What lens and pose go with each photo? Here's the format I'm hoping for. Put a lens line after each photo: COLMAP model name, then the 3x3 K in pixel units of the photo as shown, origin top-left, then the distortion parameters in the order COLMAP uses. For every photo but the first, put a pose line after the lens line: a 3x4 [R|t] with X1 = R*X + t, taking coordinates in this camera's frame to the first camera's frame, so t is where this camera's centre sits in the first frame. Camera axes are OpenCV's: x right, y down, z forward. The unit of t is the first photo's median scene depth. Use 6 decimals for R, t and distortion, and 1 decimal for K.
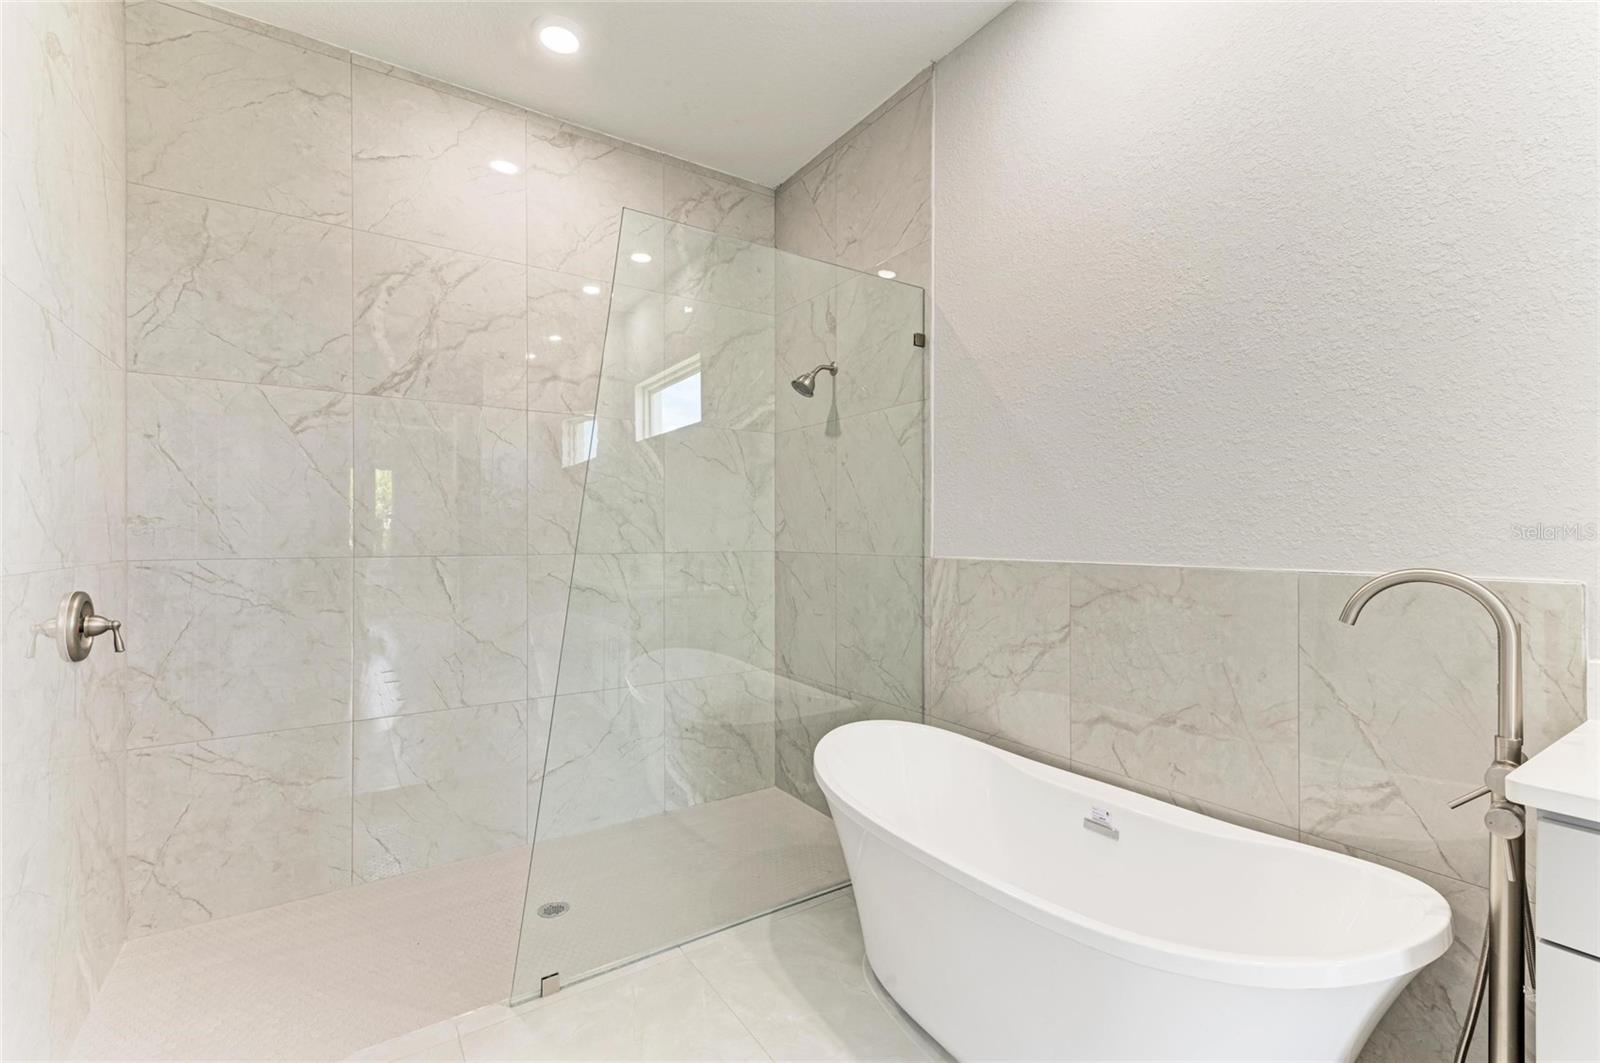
lens RADIAL K [[697.8, 0, 801.0], [0, 697.8, 536.4], [0, 0, 1]] dist [0.017453, -0.004324]
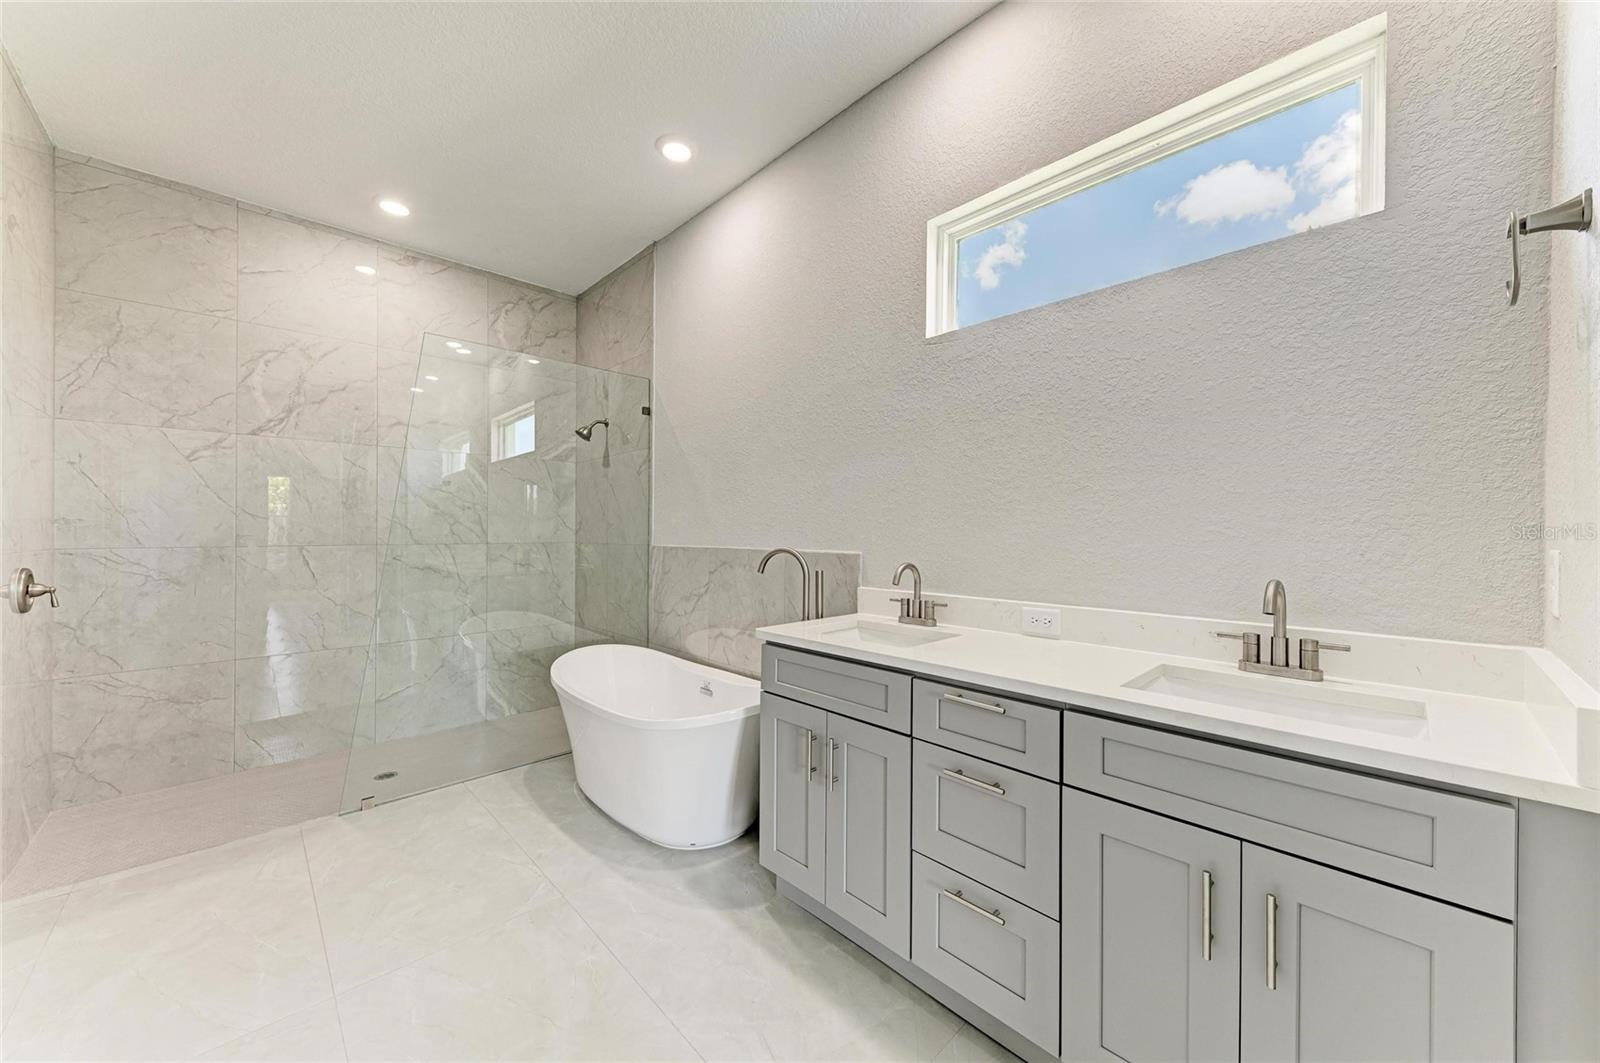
lens RADIAL K [[586.3, 0, 810.8], [0, 586.3, 529.9], [0, 0, 1]] dist [0.010943, -0.003081]
pose [[0.983376, 0.001417, 0.181576, 0.315074], [-0.000569, 0.999989, -0.004719, 0.000002], [-0.181580, 0.004538, 0.983366, -0.424546]]
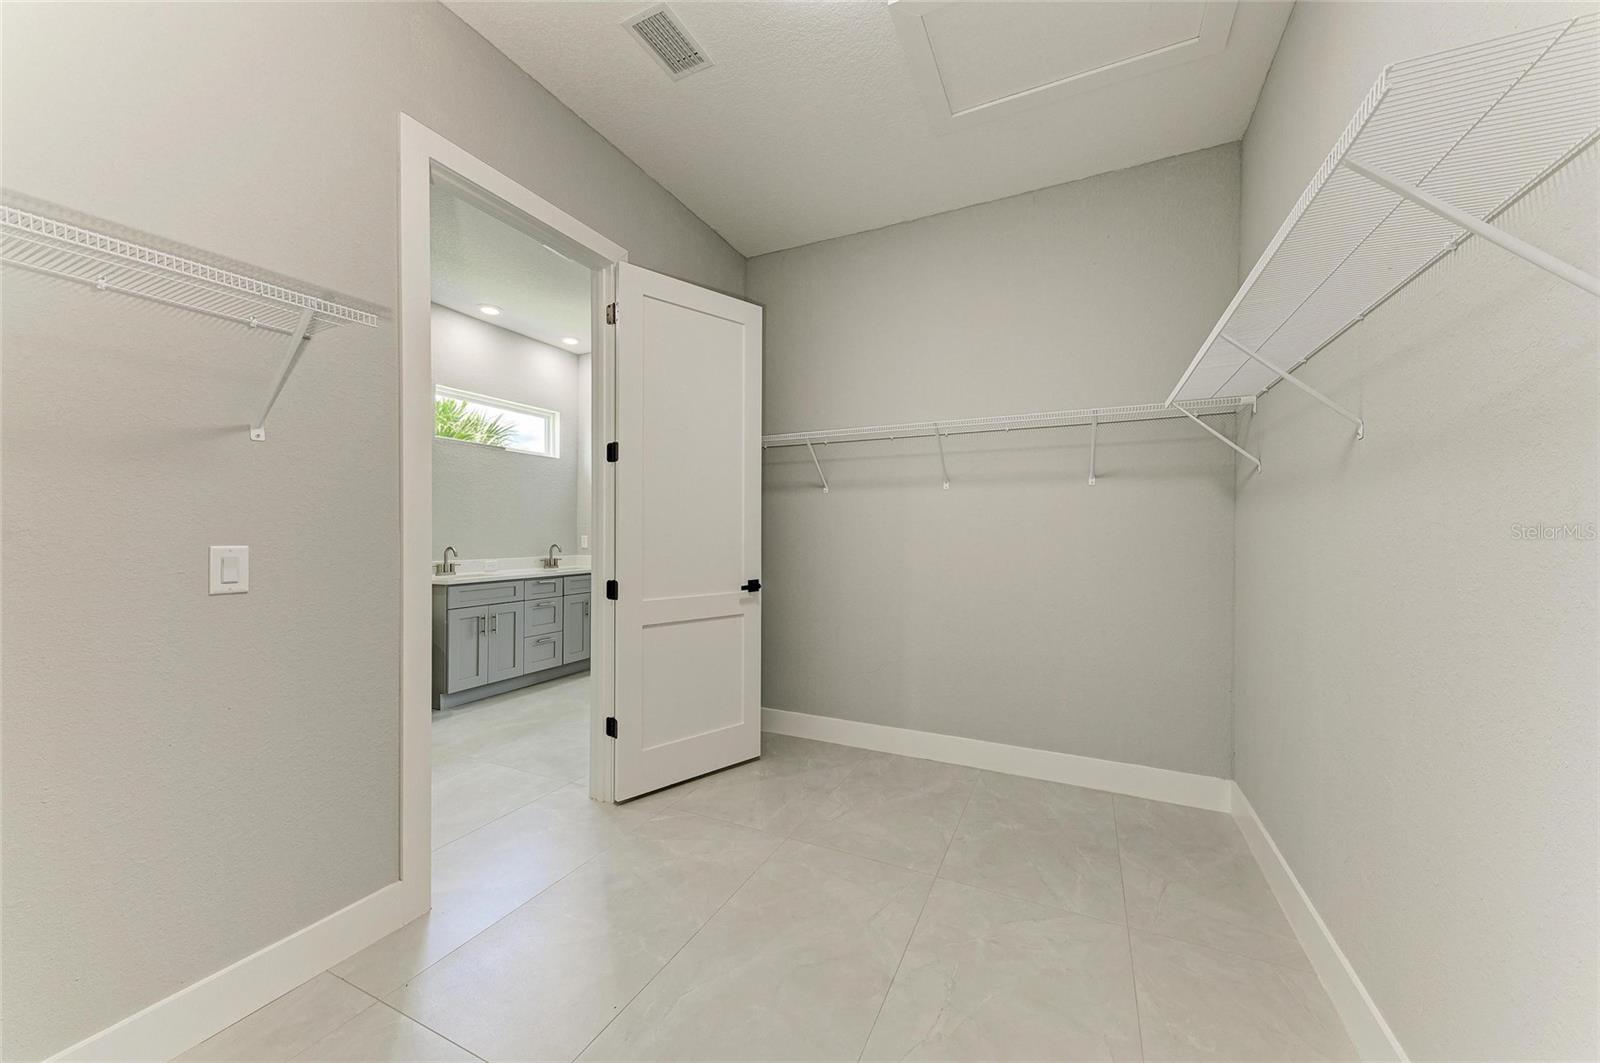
lens RADIAL K [[586.3, 0, 799.7], [0, 586.3, 533.7], [0, 0, 1]] dist [0.010943, -0.003081]
pose [[-0.519552, 0.001728, 0.854437, -2.282668], [0.004950, 0.999987, 0.000987, 0.007380], [-0.854425, 0.004742, -0.519553, 0.722041]]
